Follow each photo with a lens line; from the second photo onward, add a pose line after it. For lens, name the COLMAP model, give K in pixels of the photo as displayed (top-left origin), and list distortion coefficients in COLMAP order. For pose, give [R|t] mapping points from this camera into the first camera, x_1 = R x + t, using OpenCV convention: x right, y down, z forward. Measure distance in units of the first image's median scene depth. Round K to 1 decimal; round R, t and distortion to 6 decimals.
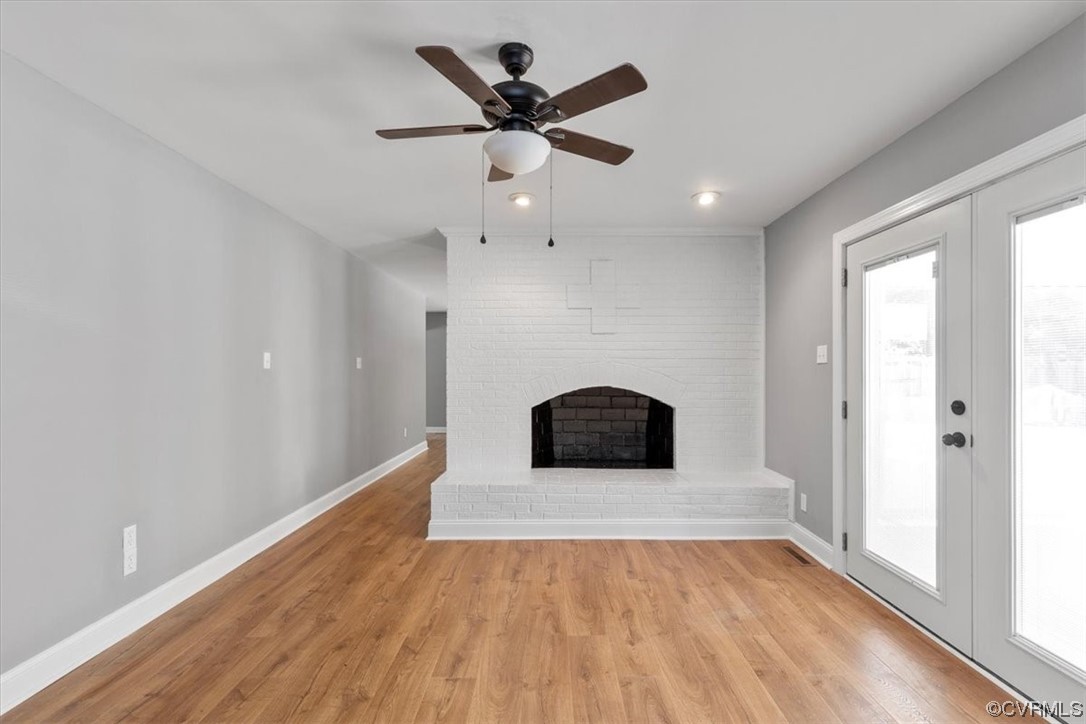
lens RADIAL K [[493.8, 0, 550.0], [0, 493.8, 368.9], [0, 0, 1]] dist [0.009534, -0.001313]
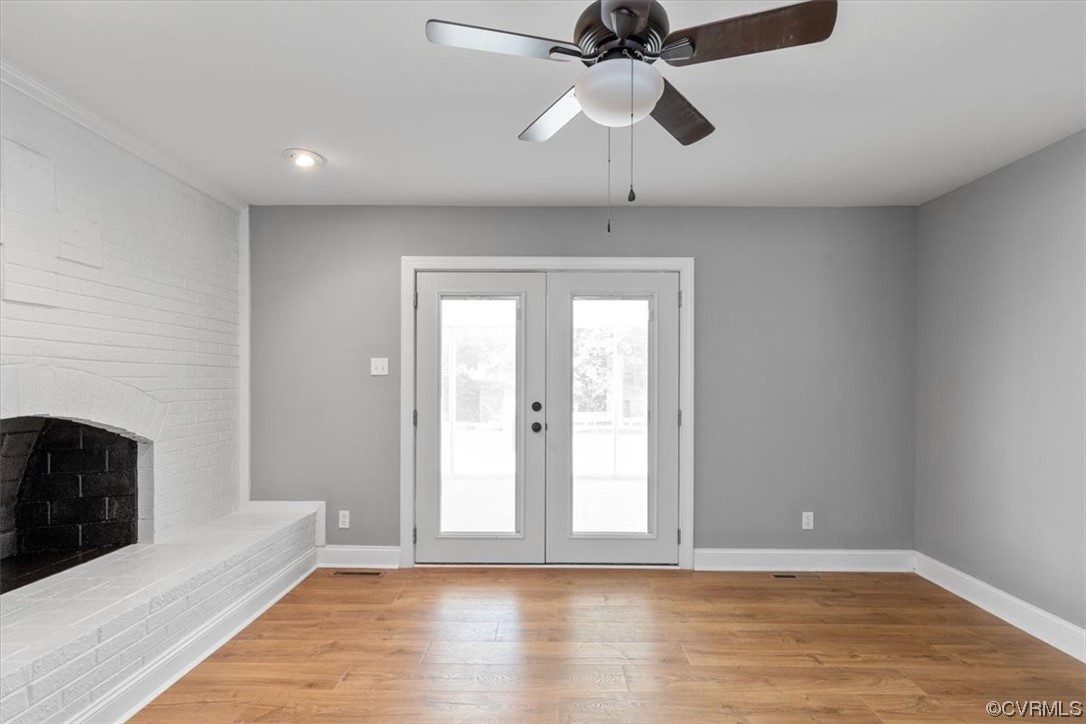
lens RADIAL K [[493.8, 0, 551.4], [0, 493.8, 377.7], [0, 0, 1]] dist [0.009534, -0.001313]
pose [[0.000500, 0.005164, 0.999987, -0.520587], [-0.005739, 0.999970, -0.005161, -0.003521], [-0.999983, -0.005736, 0.000529, 0.689376]]
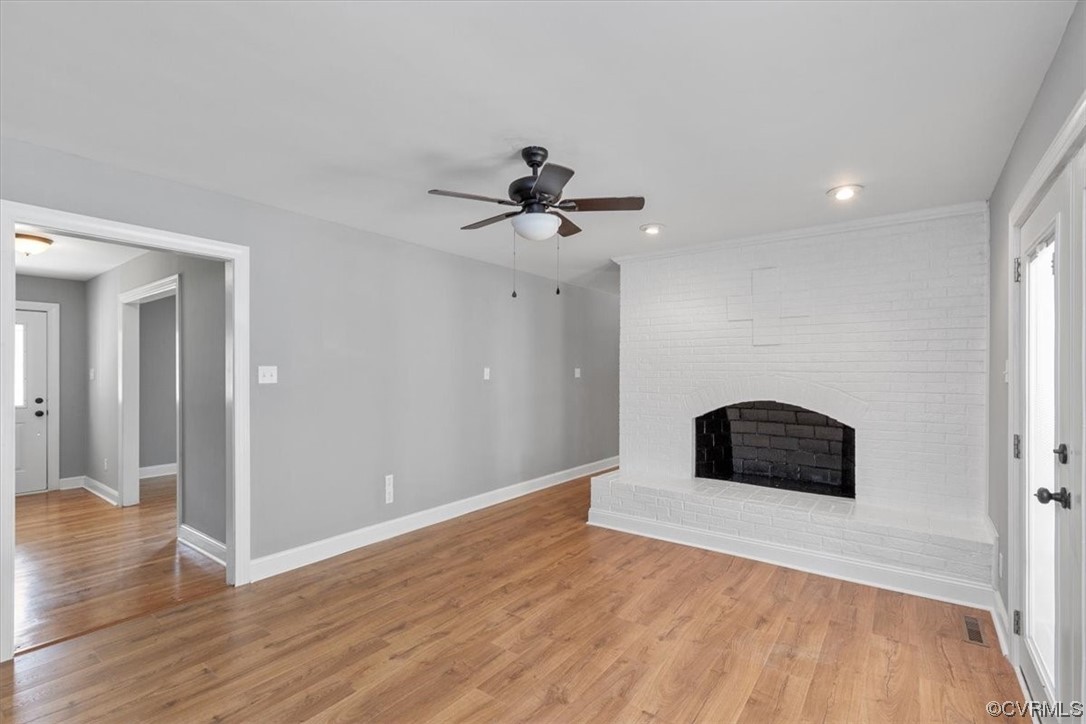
lens RADIAL K [[493.8, 0, 546.2], [0, 493.8, 368.7], [0, 0, 1]] dist [0.009534, -0.001313]
pose [[0.804765, -0.000924, -0.593593, 0.466136], [-0.001109, 0.999995, -0.003061, -0.032197], [0.593593, 0.003121, 0.804759, -0.029526]]
